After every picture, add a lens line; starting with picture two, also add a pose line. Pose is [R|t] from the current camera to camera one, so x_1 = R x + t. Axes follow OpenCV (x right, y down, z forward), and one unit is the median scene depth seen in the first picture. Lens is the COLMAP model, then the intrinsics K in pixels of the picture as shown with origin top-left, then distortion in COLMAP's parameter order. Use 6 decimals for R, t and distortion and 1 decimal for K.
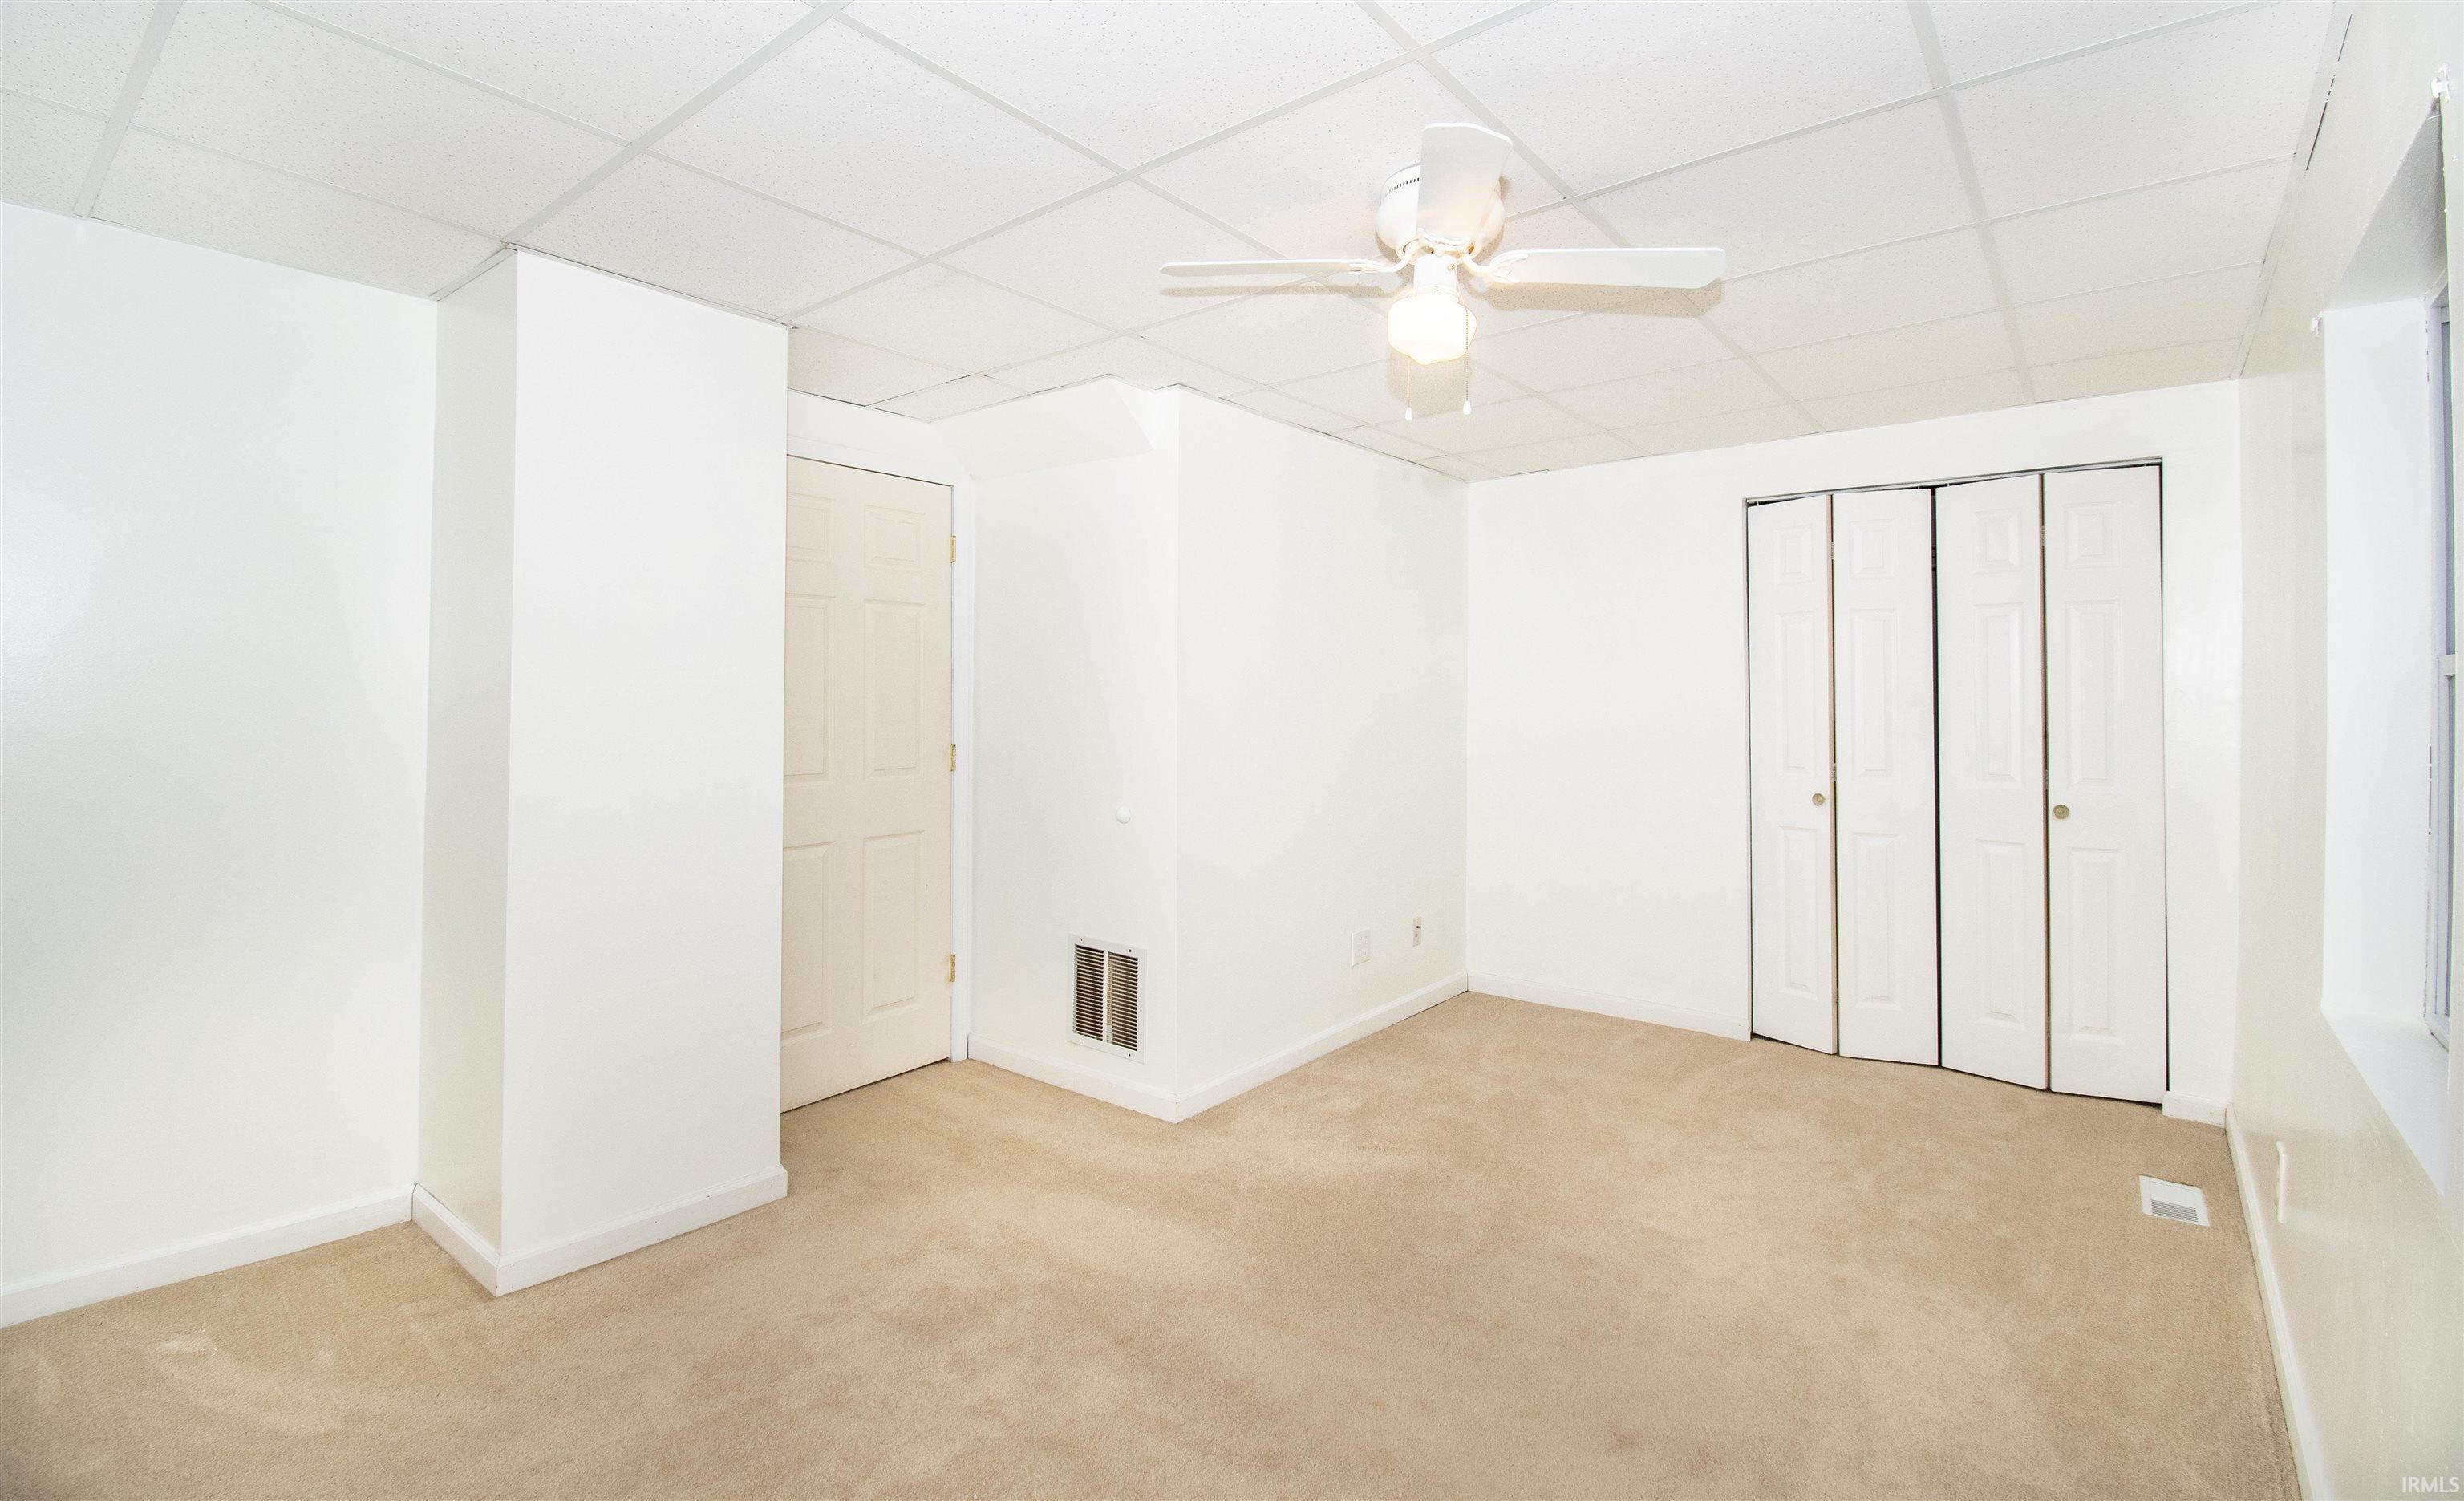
lens RADIAL K [[1119.6, 0, 1233.4], [0, 1119.6, 624.2], [0, 0, 1]] dist [0.002265, -0.019000]
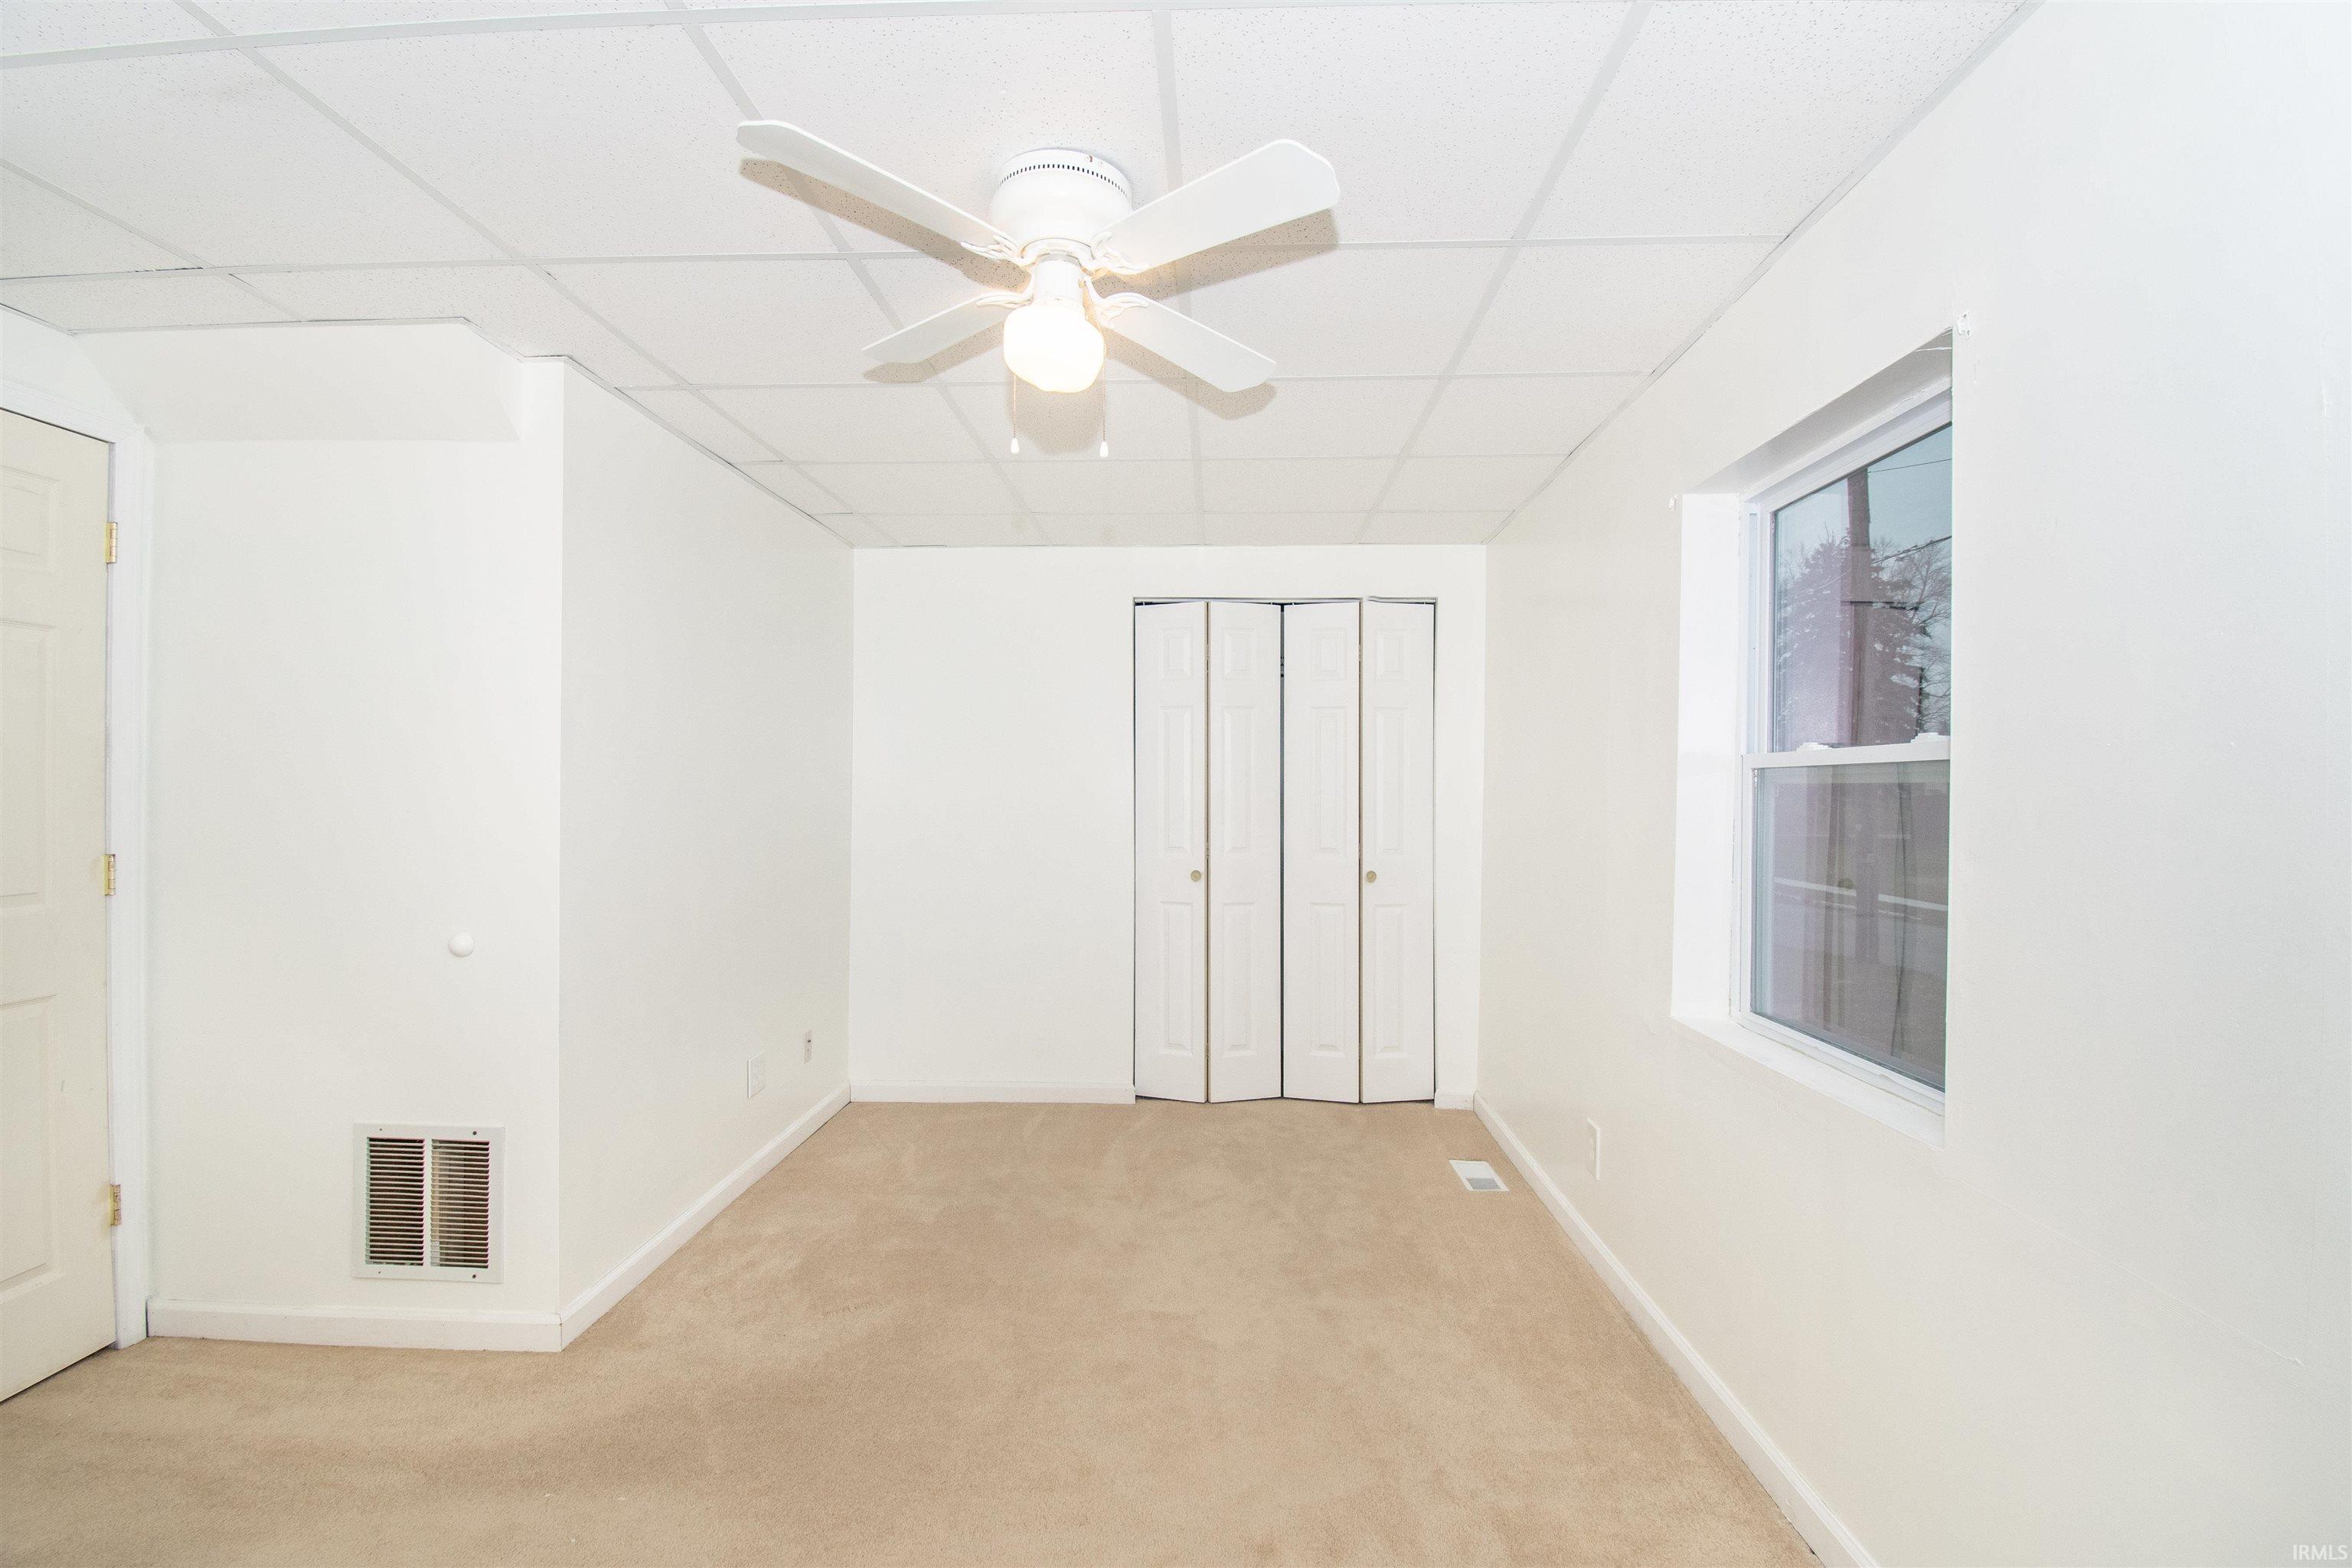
lens RADIAL K [[1082.9, 0, 1183.5], [0, 1082.9, 749.0], [0, 0, 1]] dist [0.012470, -0.024395]
pose [[0.789387, 0.022548, 0.613481, -0.164316], [-0.041755, 0.998983, 0.017010, 0.014942], [-0.612474, -0.039044, 0.789526, 0.182850]]
